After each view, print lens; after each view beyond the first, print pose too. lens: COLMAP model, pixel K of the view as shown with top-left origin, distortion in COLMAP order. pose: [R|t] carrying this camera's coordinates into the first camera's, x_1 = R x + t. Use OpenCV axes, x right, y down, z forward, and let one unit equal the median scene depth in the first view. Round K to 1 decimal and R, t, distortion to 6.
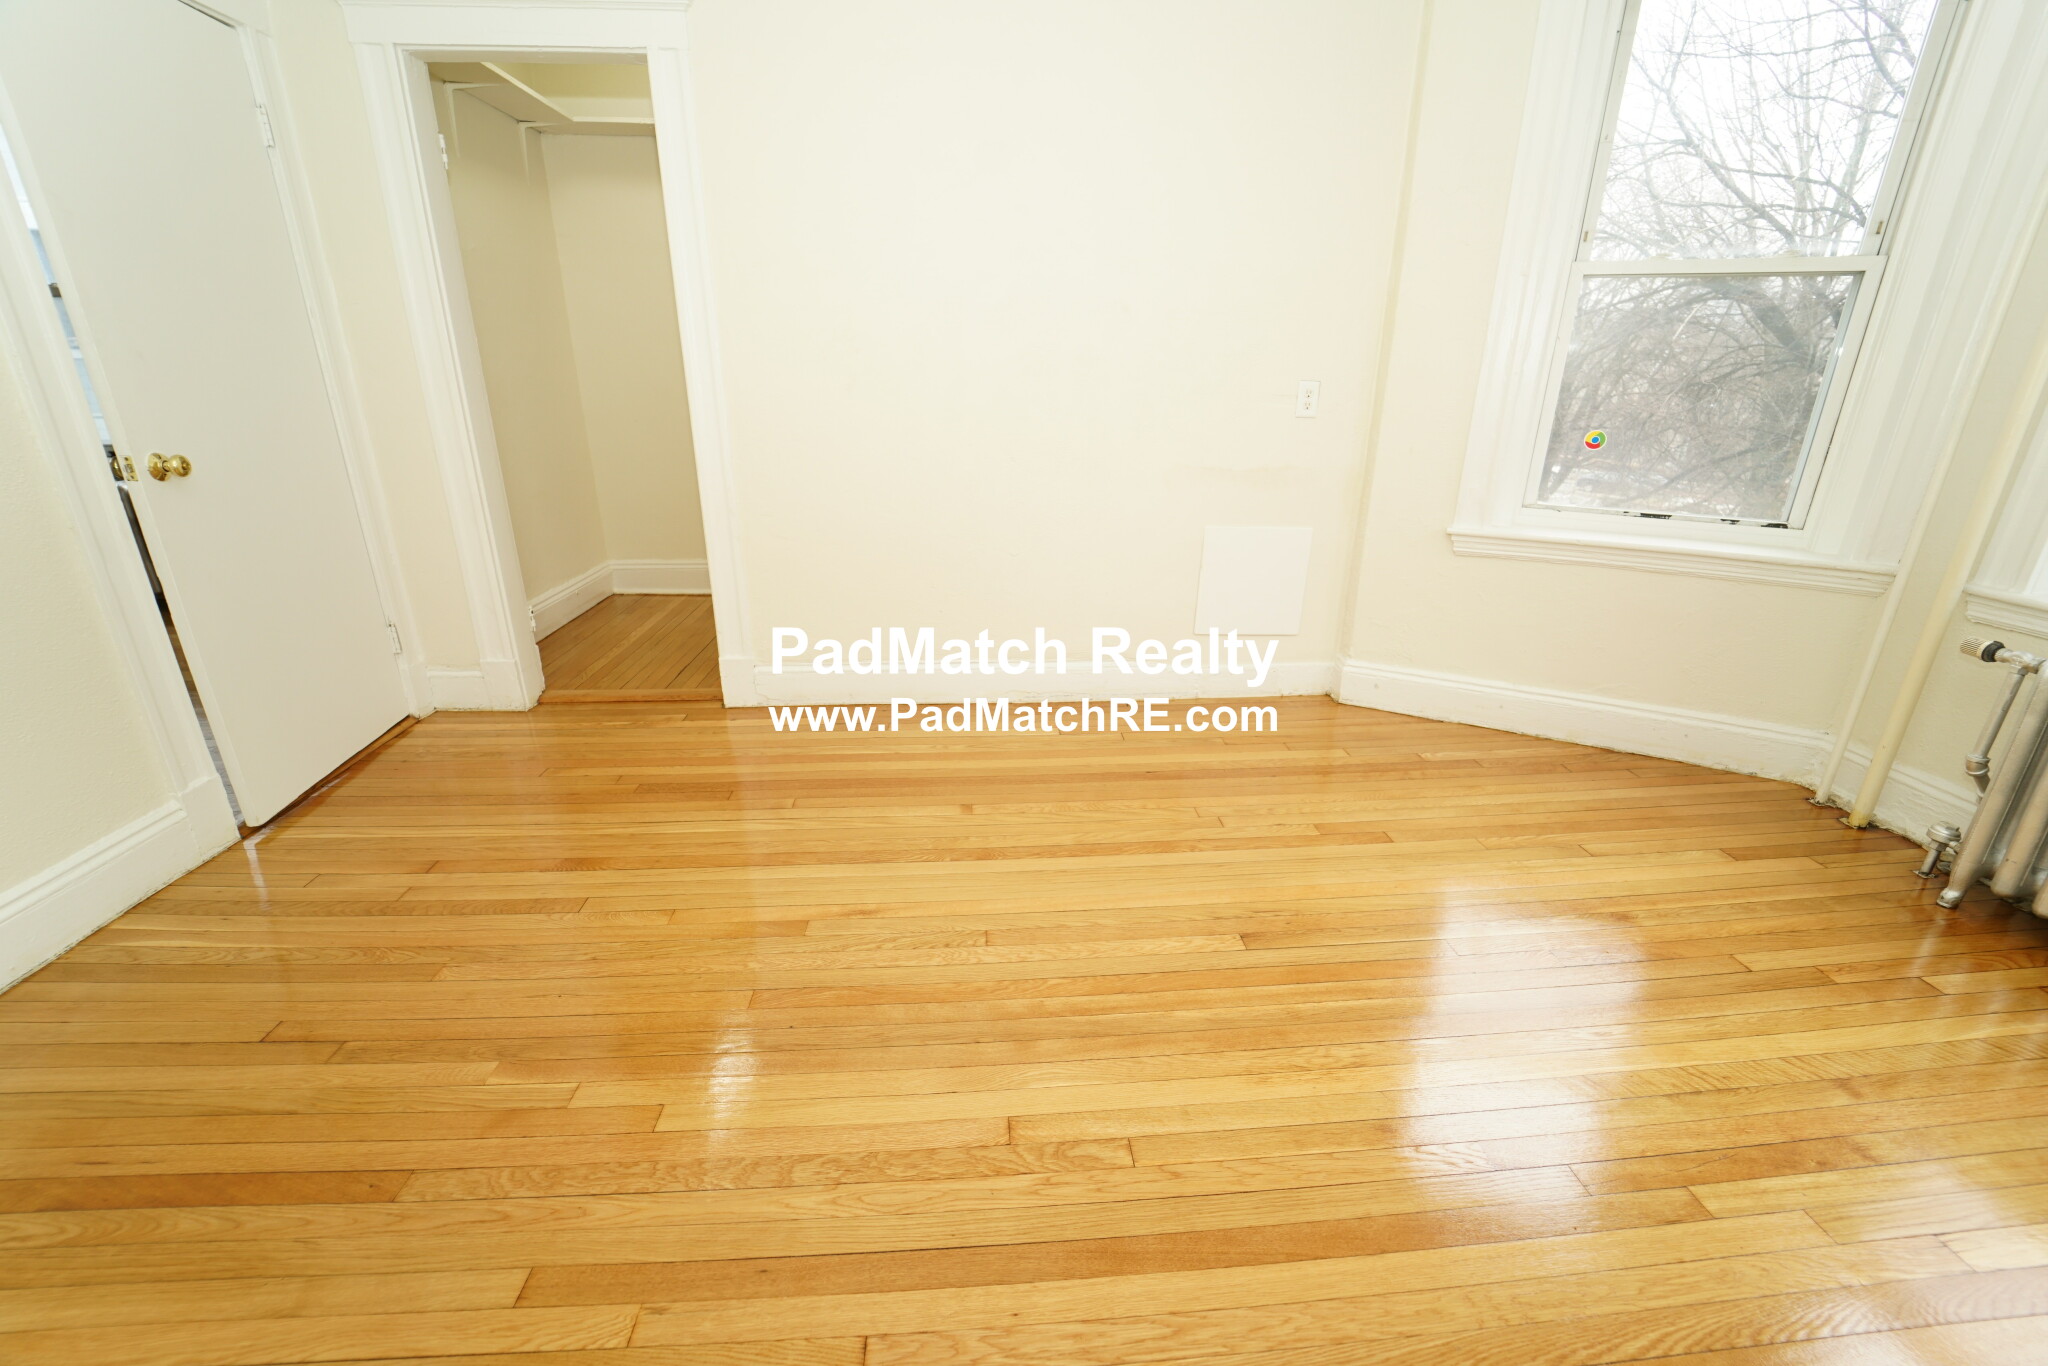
lens RADIAL K [[830.0, 0, 1031.5], [0, 830.0, 680.6], [0, 0, 1]] dist [-0.021080, -0.000598]
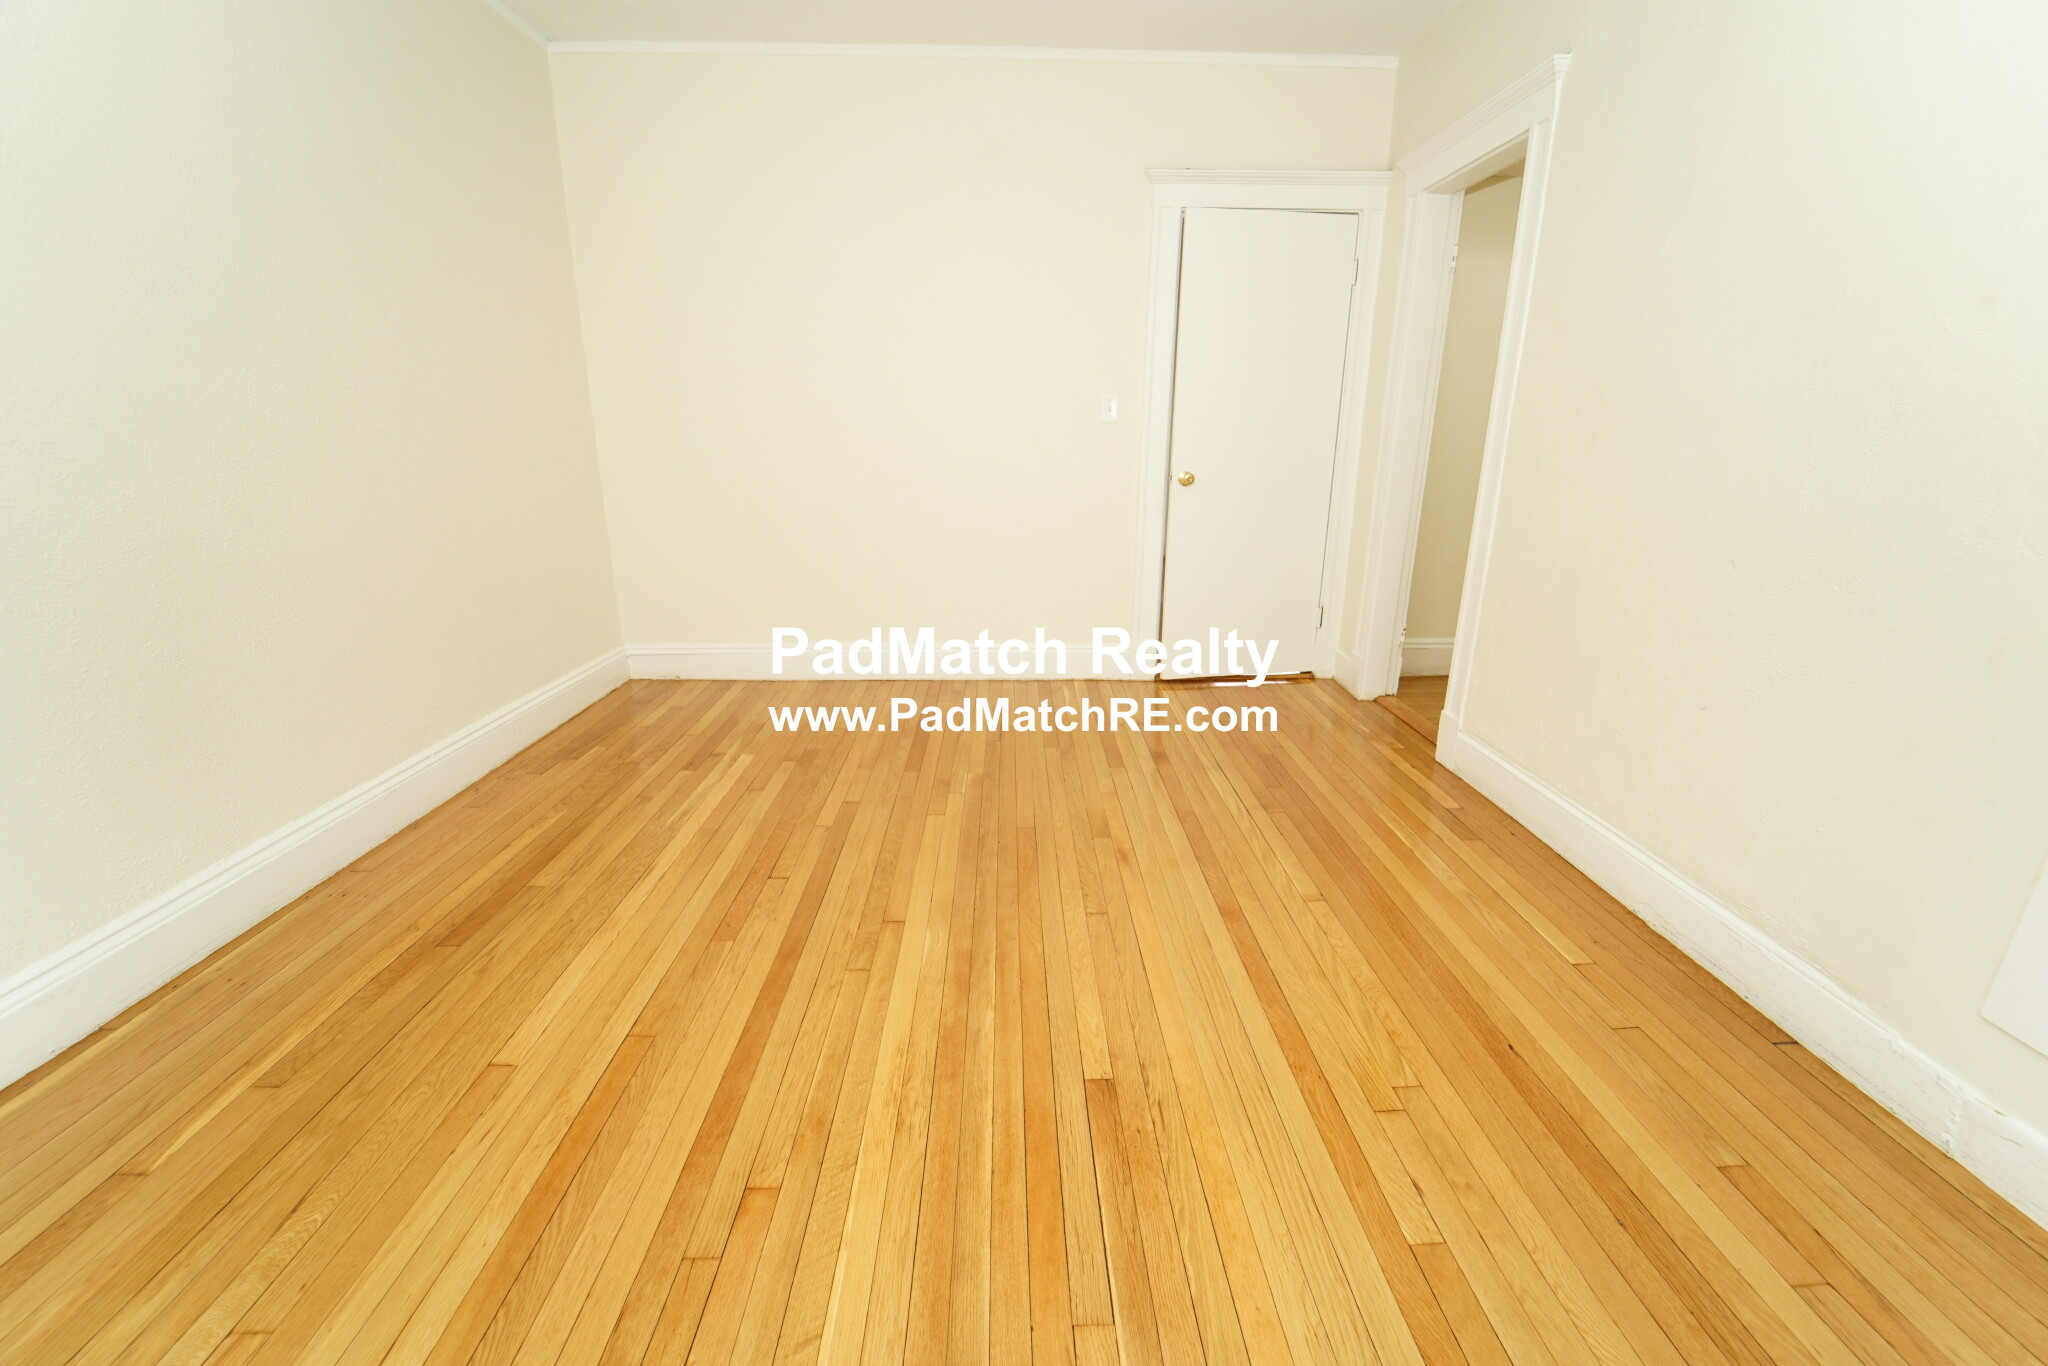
lens RADIAL K [[830.0, 0, 1031.5], [0, 830.0, 680.6], [0, 0, 1]] dist [-0.021080, -0.000598]
pose [[-0.043484, 0.278221, -0.959532, 1.118997], [-0.352725, 0.894314, 0.275295, -0.300653], [0.934716, 0.350422, 0.059247, 0.870453]]
